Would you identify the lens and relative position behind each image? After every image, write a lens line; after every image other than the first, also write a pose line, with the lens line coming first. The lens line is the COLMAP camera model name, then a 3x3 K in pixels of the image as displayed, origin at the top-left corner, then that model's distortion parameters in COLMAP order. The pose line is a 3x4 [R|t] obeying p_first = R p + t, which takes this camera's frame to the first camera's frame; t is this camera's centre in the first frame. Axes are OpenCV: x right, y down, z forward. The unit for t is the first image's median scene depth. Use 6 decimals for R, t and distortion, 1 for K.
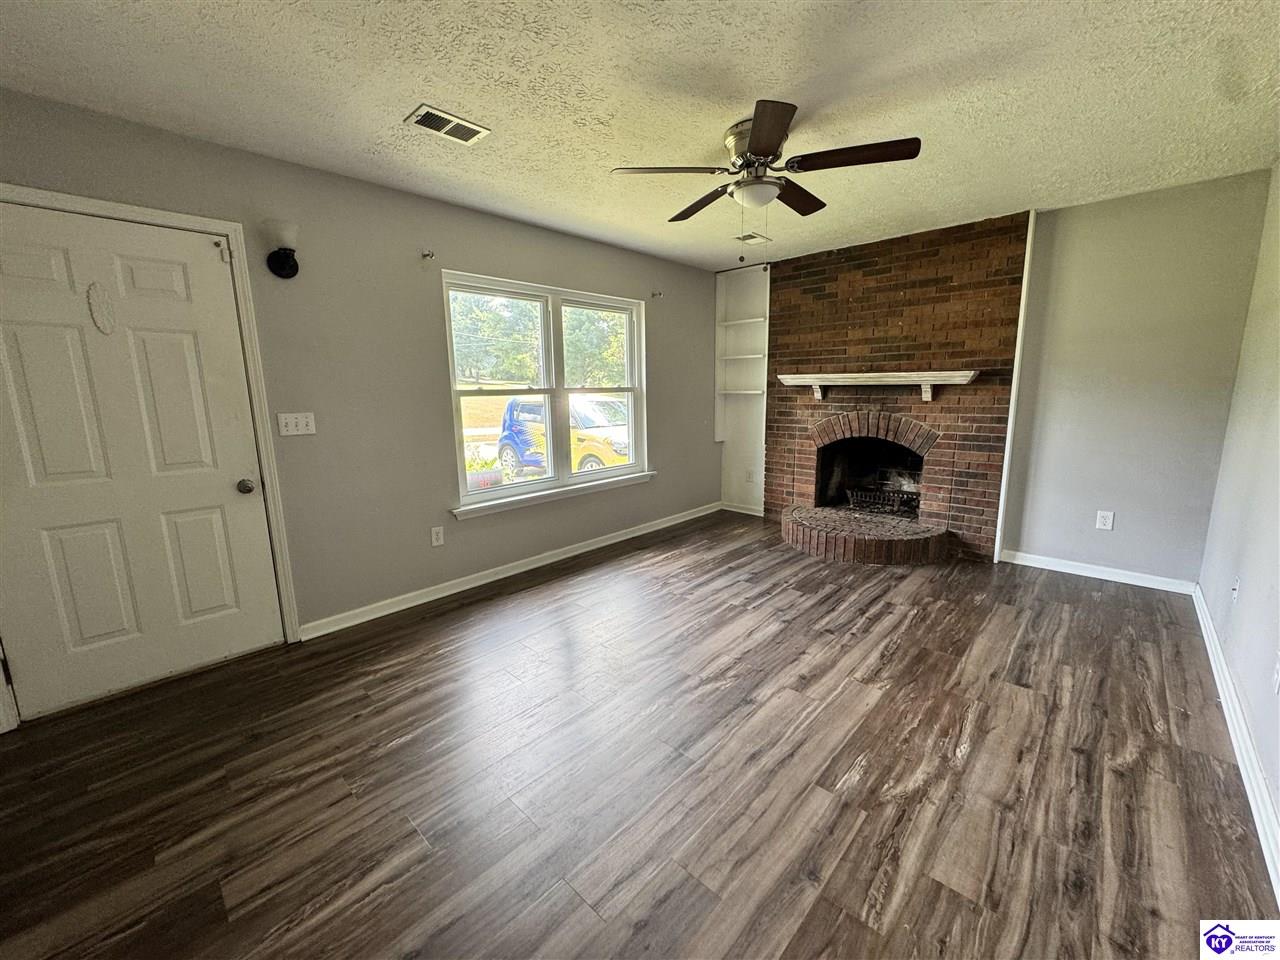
lens RADIAL K [[510.4, 0, 640.4], [0, 510.4, 480.8], [0, 0, 1]] dist [-0.001826, -0.000108]
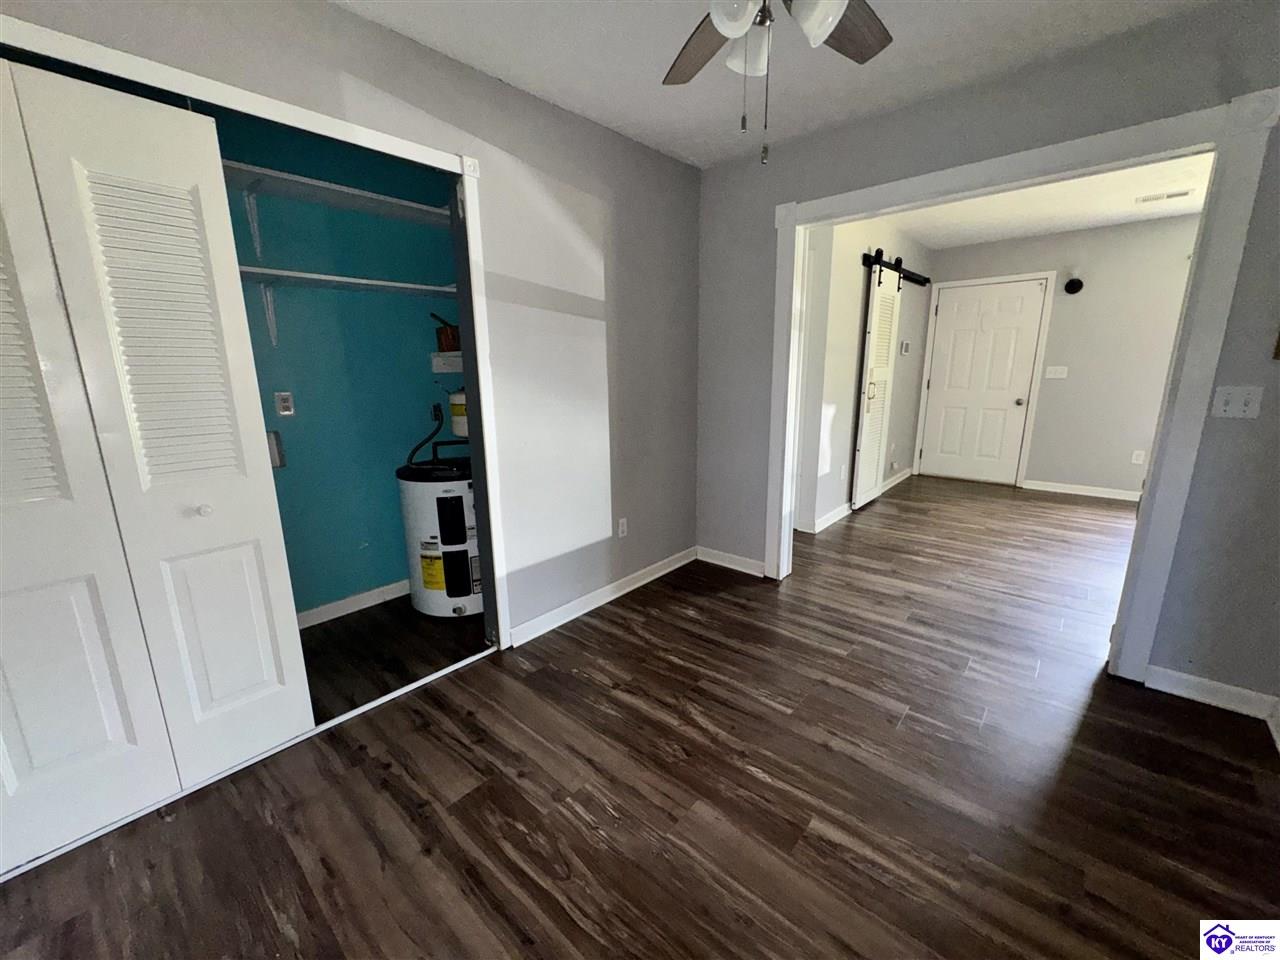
lens RADIAL K [[510.4, 0, 640.4], [0, 510.4, 480.8], [0, 0, 1]] dist [-0.001826, -0.000108]
pose [[0.032333, 0.242315, -0.969659, 0.817858], [-0.164331, 0.958252, 0.233985, 0.056441], [0.985875, 0.151780, 0.070803, -0.394608]]
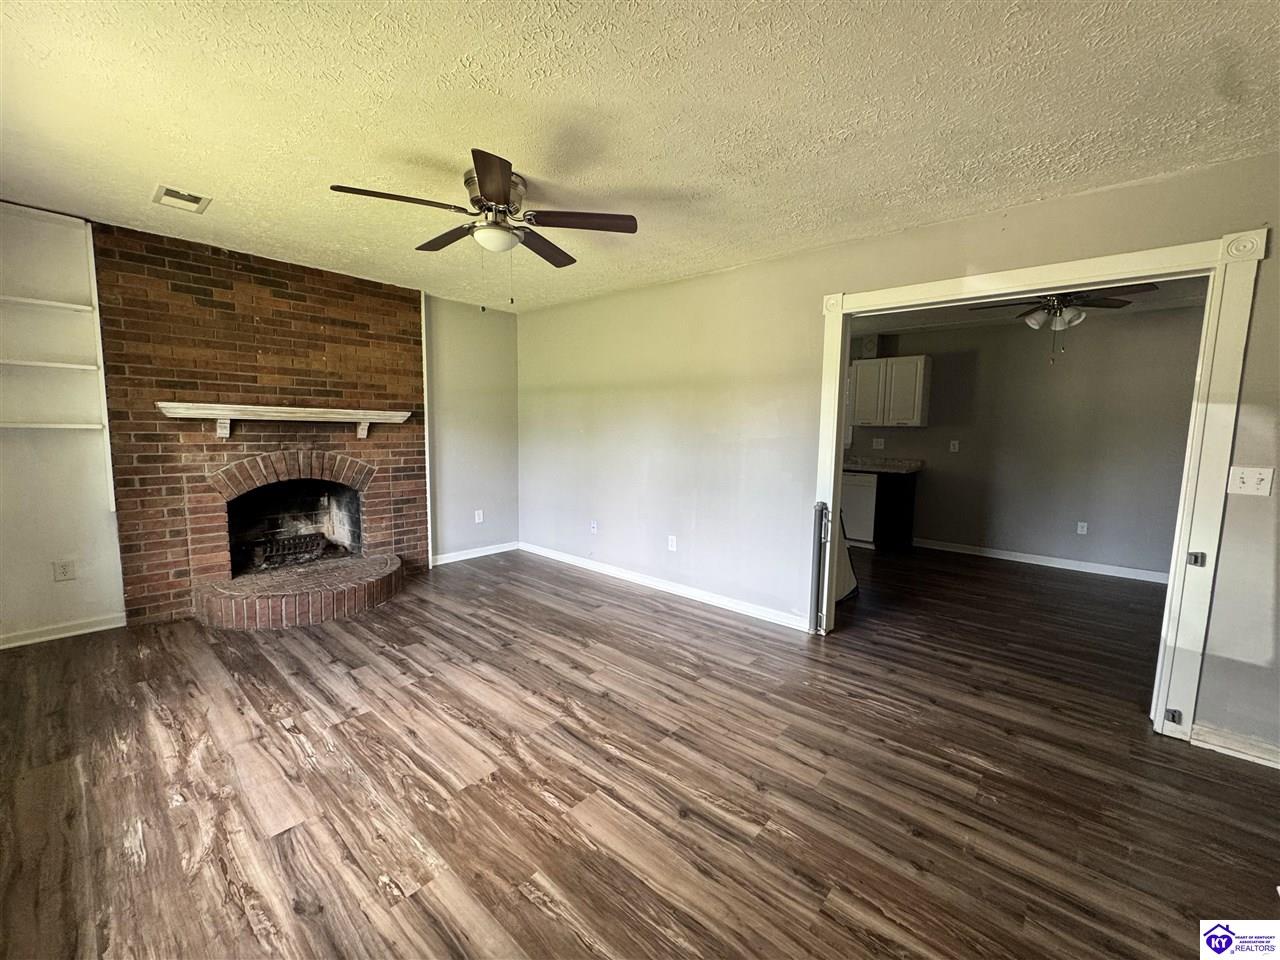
lens RADIAL K [[510.0, 0, 640.0], [0, 510.0, 480.0], [0, 0, 1]] dist [0.000277, 0.000052]
pose [[-0.035774, -0.090242, 0.995277, -0.536154], [0.161847, 0.982244, 0.094878, -0.085695], [-0.986167, 0.164477, -0.020533, 0.515399]]
